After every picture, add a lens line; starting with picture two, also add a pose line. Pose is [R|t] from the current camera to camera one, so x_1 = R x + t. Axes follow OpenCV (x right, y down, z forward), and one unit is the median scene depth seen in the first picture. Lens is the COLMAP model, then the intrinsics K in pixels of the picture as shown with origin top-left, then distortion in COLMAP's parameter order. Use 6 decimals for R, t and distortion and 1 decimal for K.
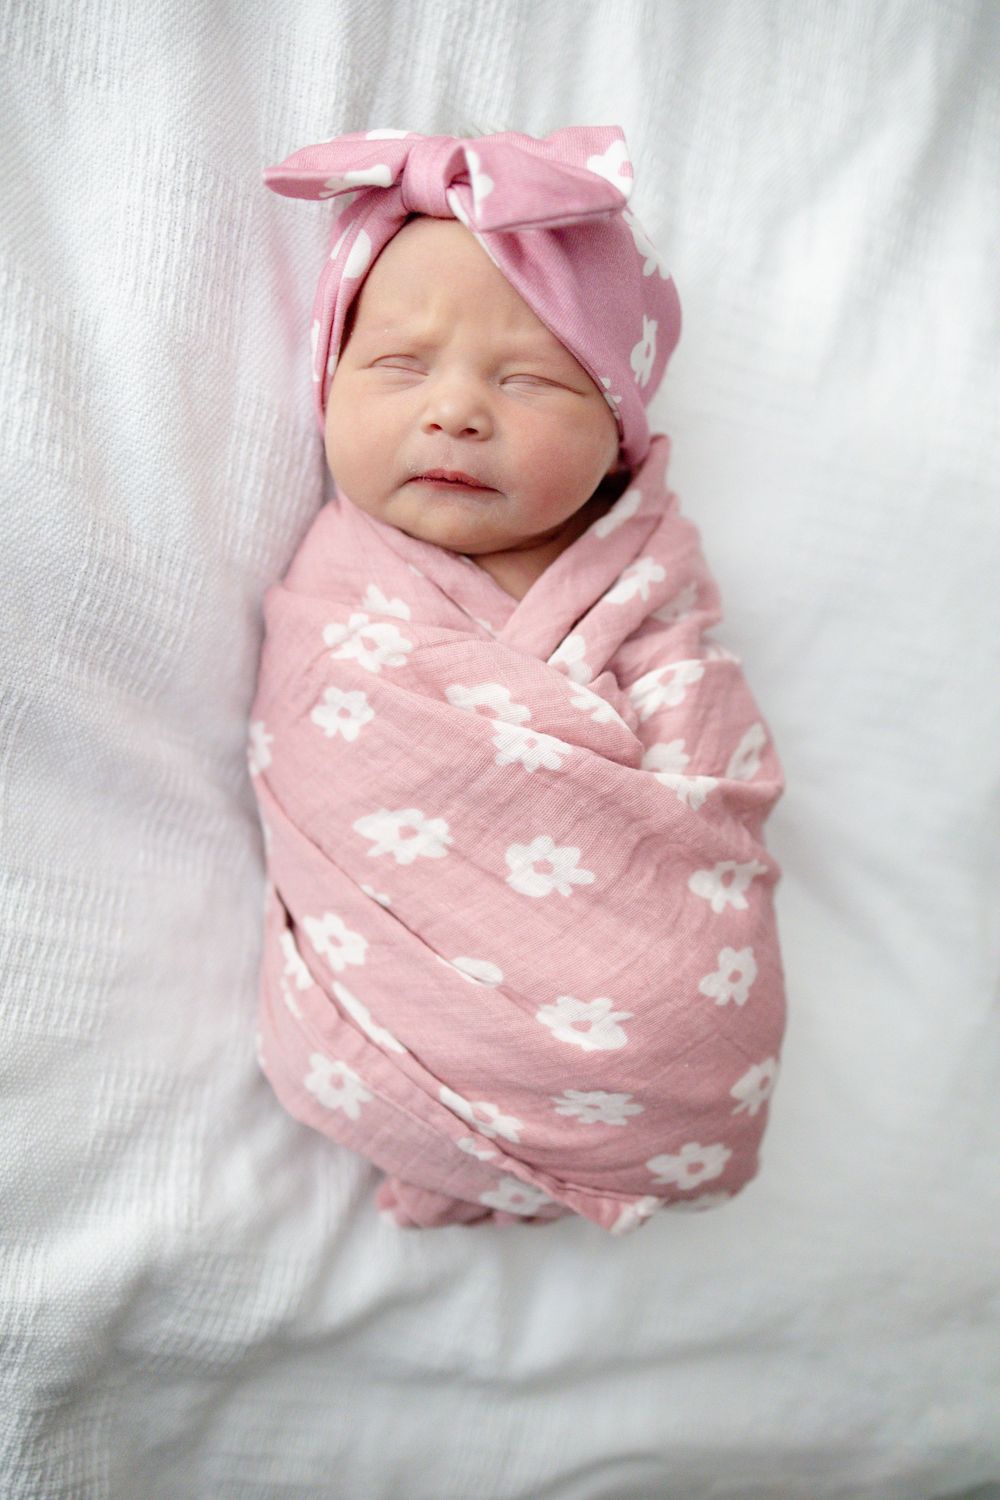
lens RADIAL K [[1494.5, 0, 498.3], [0, 1494.5, 728.0], [0, 0, 1]] dist [-0.078879, 0.035844]
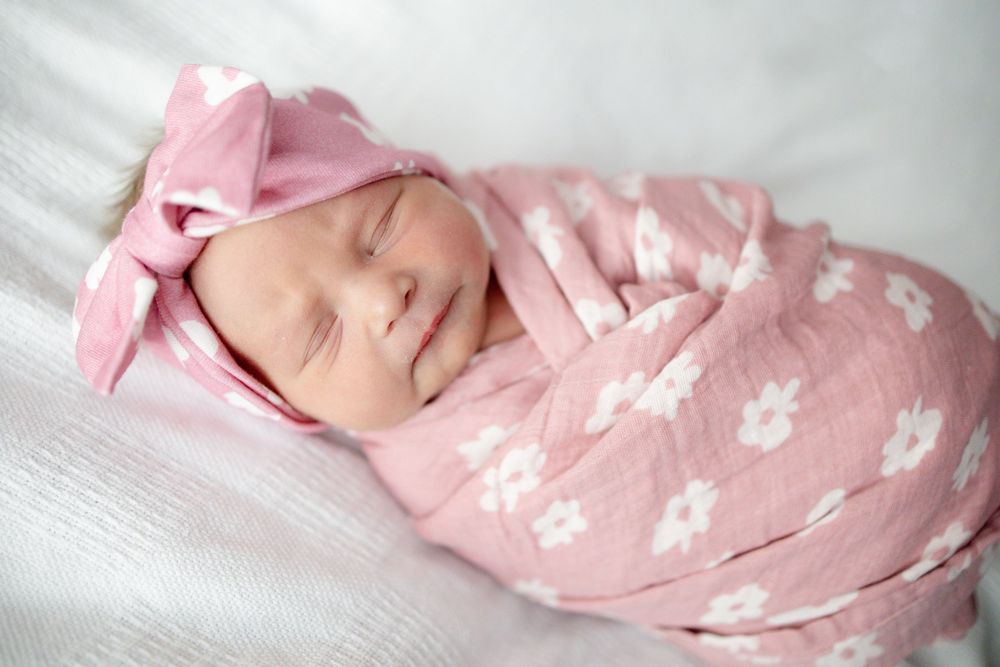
lens RADIAL K [[1029.8, 0, 500.2], [0, 1029.8, 311.3], [0, 0, 1]] dist [-0.042794, -0.005557]
pose [[0.404896, -0.913337, 0.043301, -0.011543], [0.912009, 0.406796, 0.052502, -0.156405], [-0.065567, 0.018233, 0.997682, 0.247795]]
